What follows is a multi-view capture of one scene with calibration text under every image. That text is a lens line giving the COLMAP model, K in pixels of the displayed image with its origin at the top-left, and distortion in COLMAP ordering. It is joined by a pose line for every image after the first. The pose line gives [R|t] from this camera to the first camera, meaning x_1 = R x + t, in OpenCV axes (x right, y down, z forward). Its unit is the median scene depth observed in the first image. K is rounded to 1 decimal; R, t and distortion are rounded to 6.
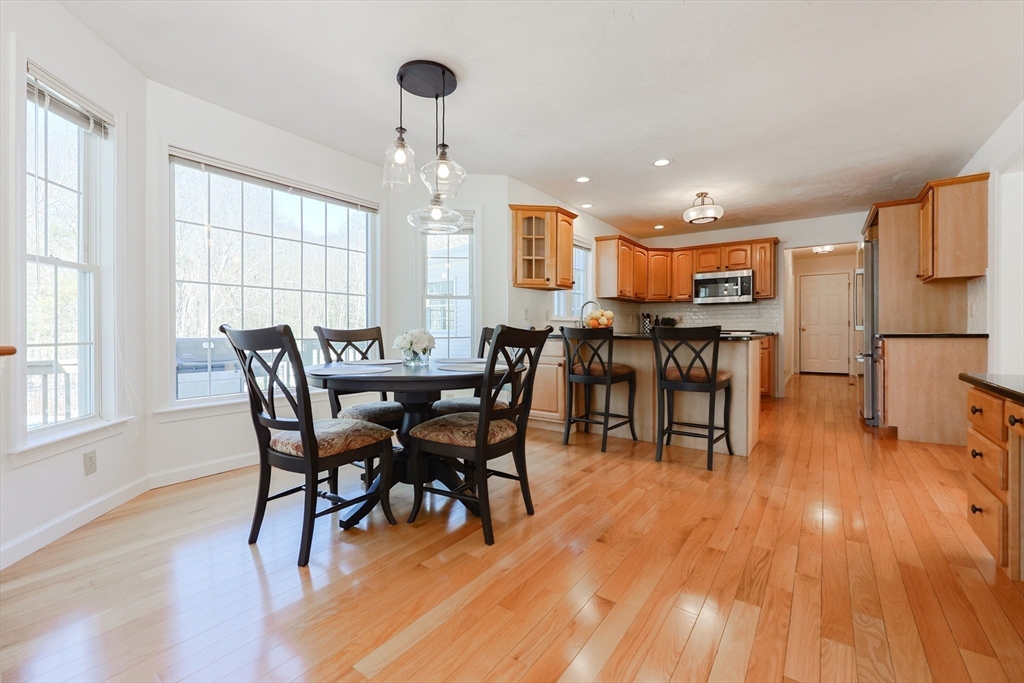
lens RADIAL K [[425.9, 0, 515.3], [0, 425.9, 331.4], [0, 0, 1]] dist [-0.000865, -0.000373]
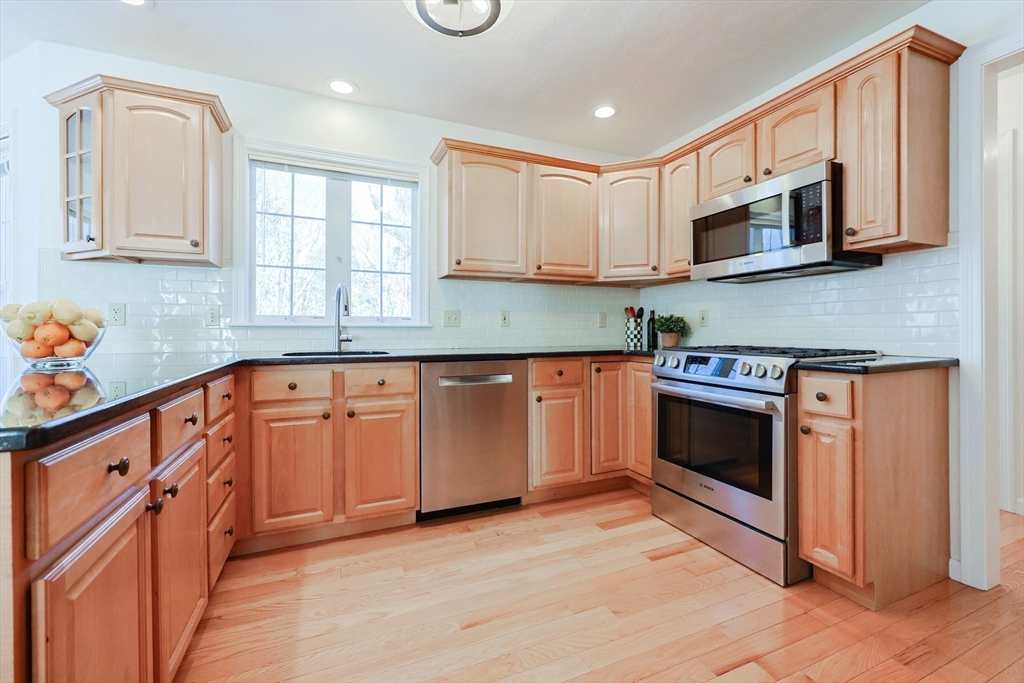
lens RADIAL K [[425.9, 0, 515.3], [0, 425.9, 331.4], [0, 0, 1]] dist [-0.000865, -0.000373]
pose [[0.863717, 0.002033, -0.503973, 0.513860], [-0.002834, 0.999996, -0.000823, -0.016987], [0.503969, 0.002139, 0.863719, 0.607872]]
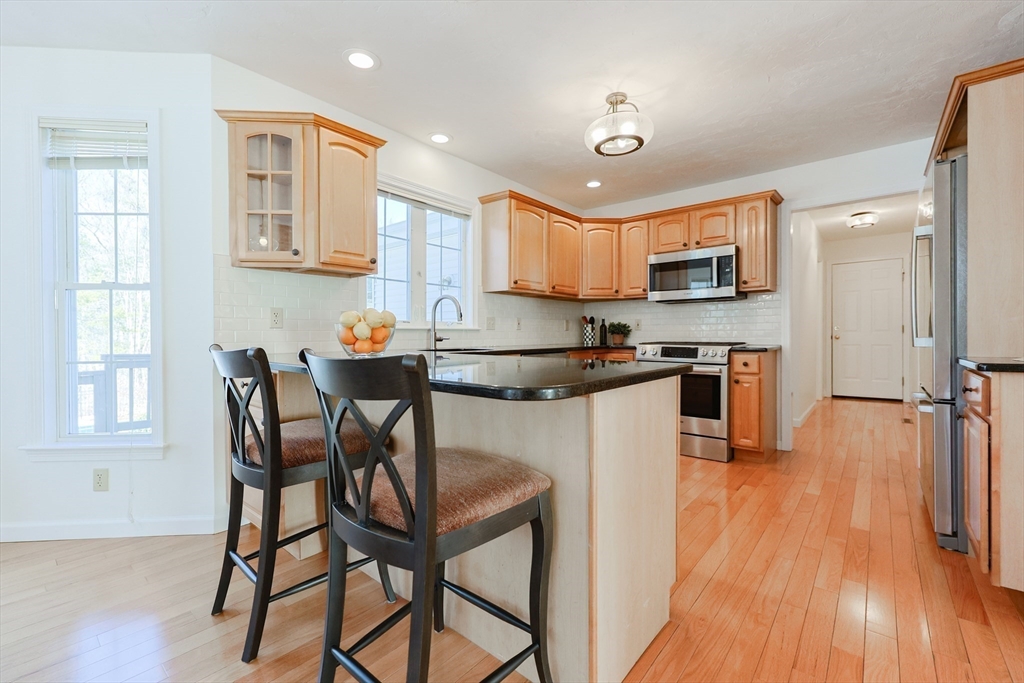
lens RADIAL K [[432.6, 0, 513.4], [0, 432.6, 337.5], [0, 0, 1]] dist [0.001342, -0.000005]
pose [[0.997612, -0.001116, -0.069054, 0.277901], [0.001251, 0.999997, 0.001914, -0.012271], [0.069051, -0.001996, 0.997611, 0.350498]]
